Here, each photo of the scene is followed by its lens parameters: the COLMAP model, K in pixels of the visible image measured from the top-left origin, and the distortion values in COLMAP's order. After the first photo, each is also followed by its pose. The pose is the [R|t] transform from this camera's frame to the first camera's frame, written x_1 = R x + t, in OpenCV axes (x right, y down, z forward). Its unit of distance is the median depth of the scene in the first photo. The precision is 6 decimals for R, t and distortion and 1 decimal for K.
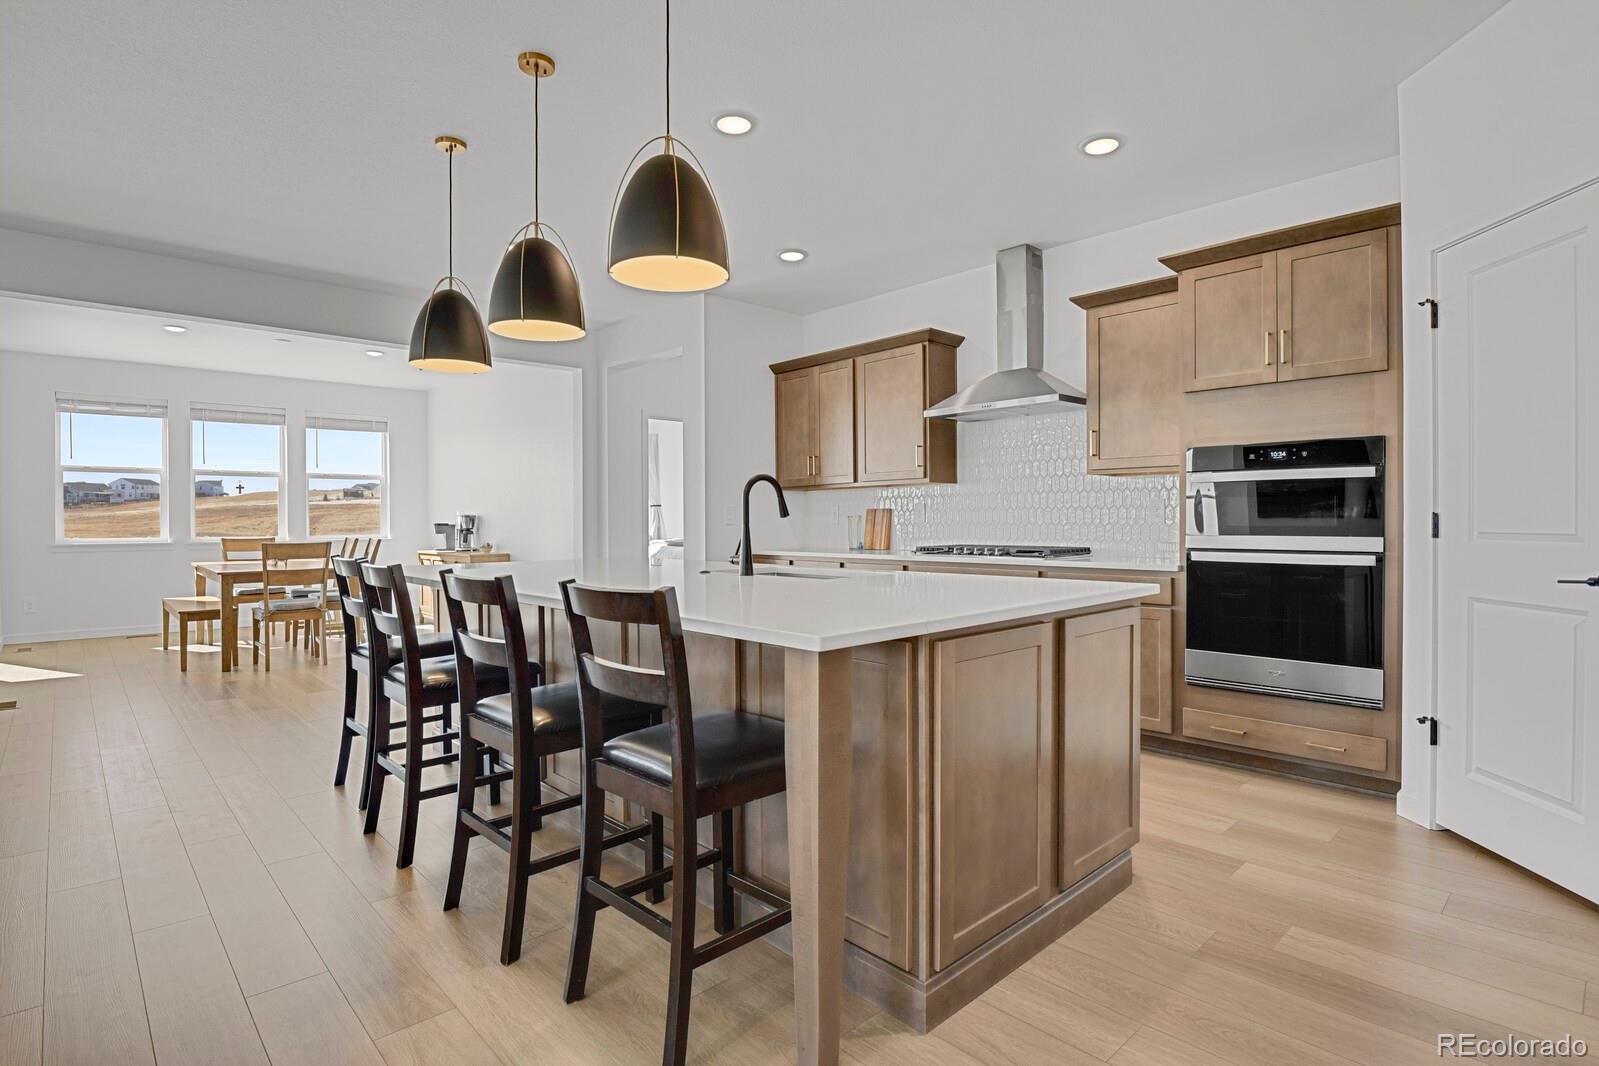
lens RADIAL K [[785.4, 0, 807.9], [0, 785.4, 524.7], [0, 0, 1]] dist [-0.025535, -0.003130]
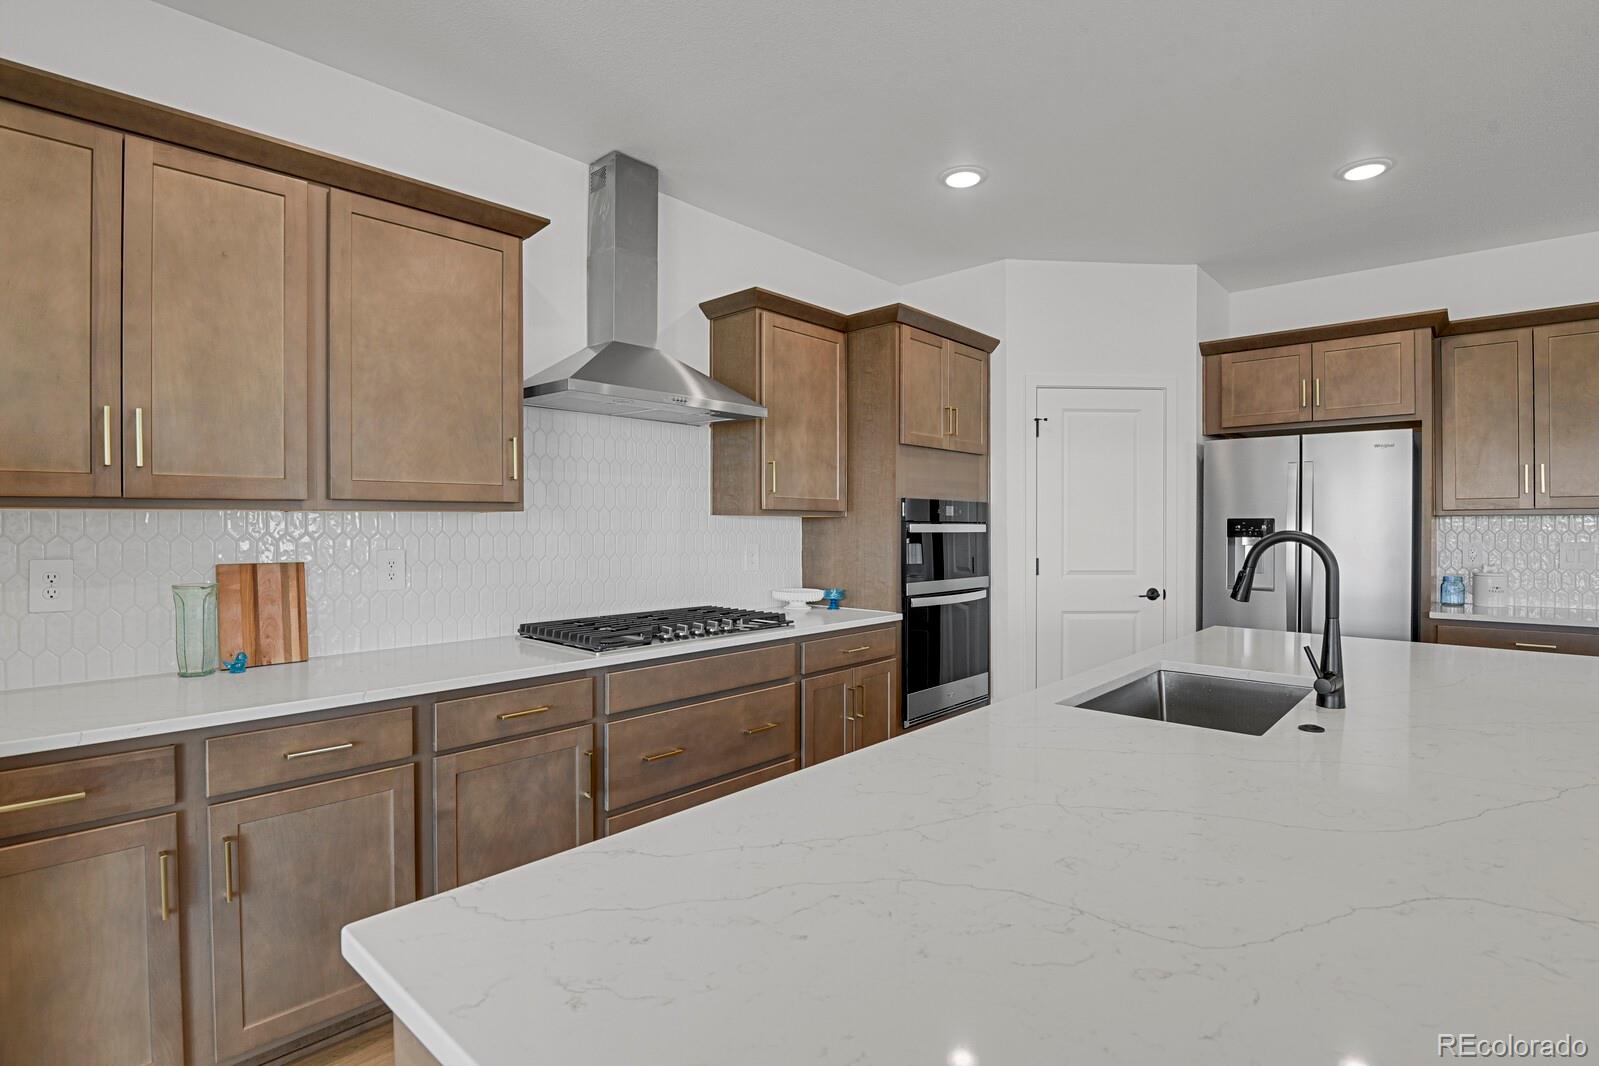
lens RADIAL K [[785.4, 0, 802.5], [0, 785.4, 536.7], [0, 0, 1]] dist [-0.025535, -0.003130]
pose [[-0.065556, -0.006836, 0.997825, -0.540529], [0.004792, 0.999963, 0.007166, -0.055956], [-0.997837, 0.005252, -0.065521, 1.209284]]
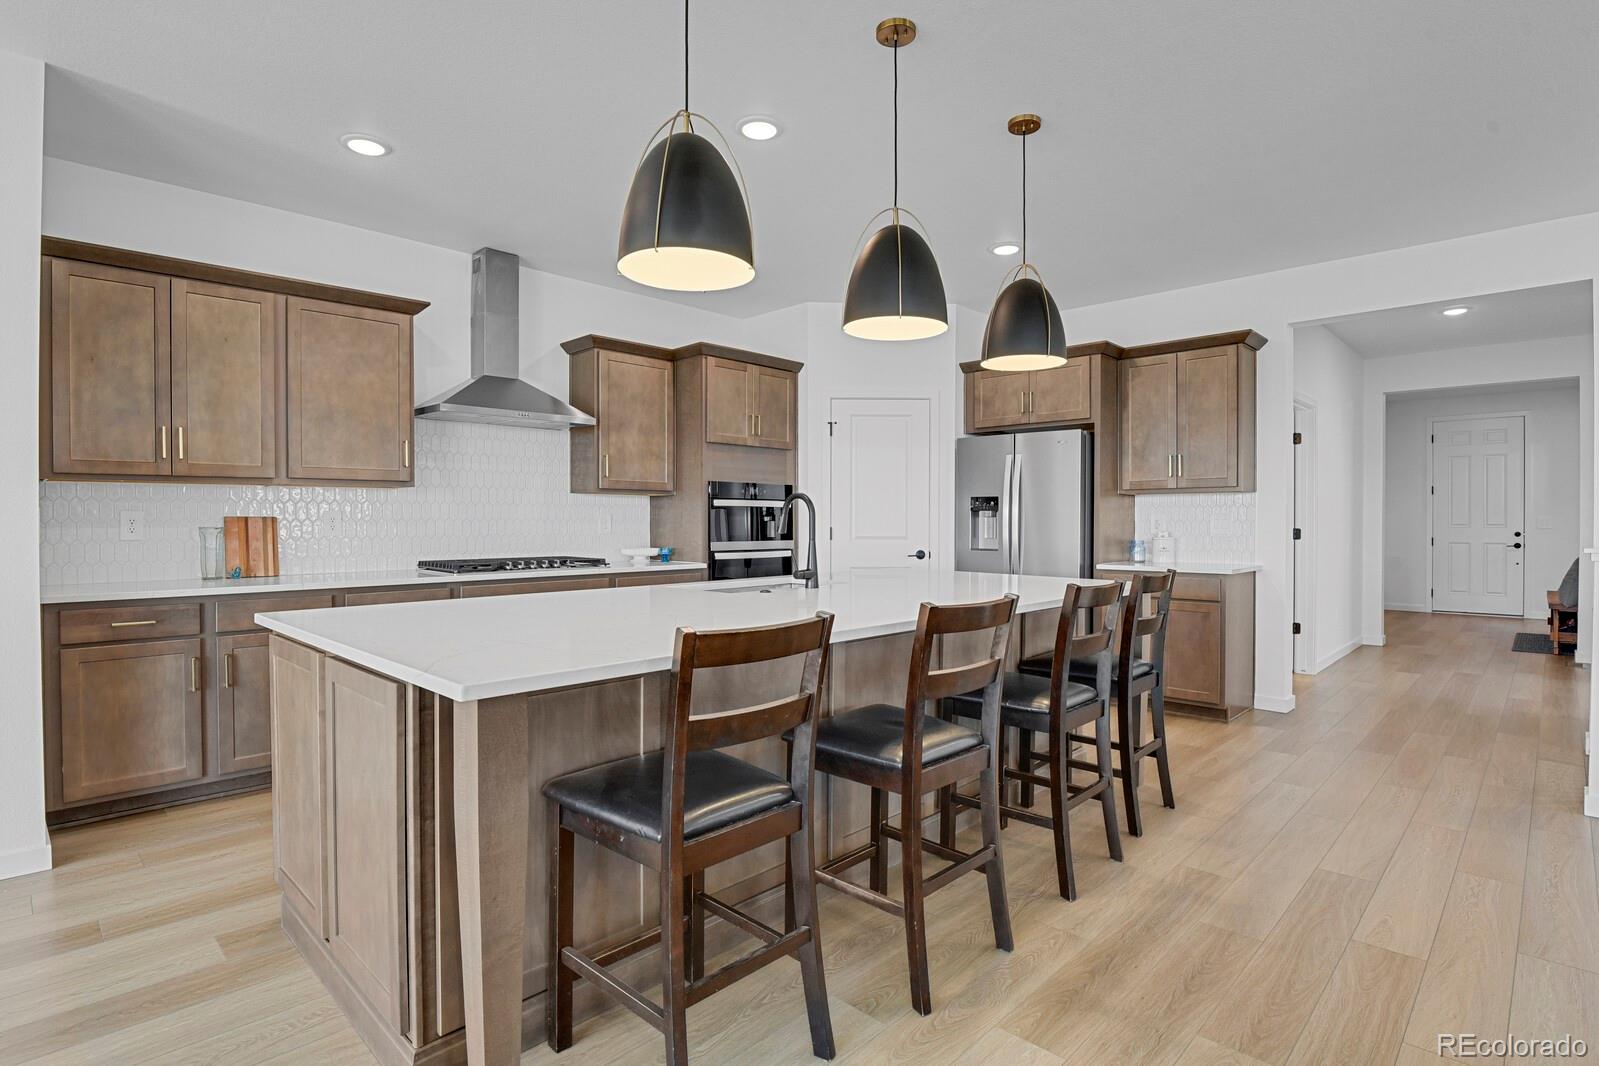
lens RADIAL K [[785.4, 0, 791.3], [0, 785.4, 534.5], [0, 0, 1]] dist [-0.025535, -0.003130]
pose [[-0.035792, -0.012818, 0.999277, -0.966996], [0.003946, 0.999908, 0.012968, -0.018384], [-0.999351, 0.004407, -0.035738, 0.907446]]
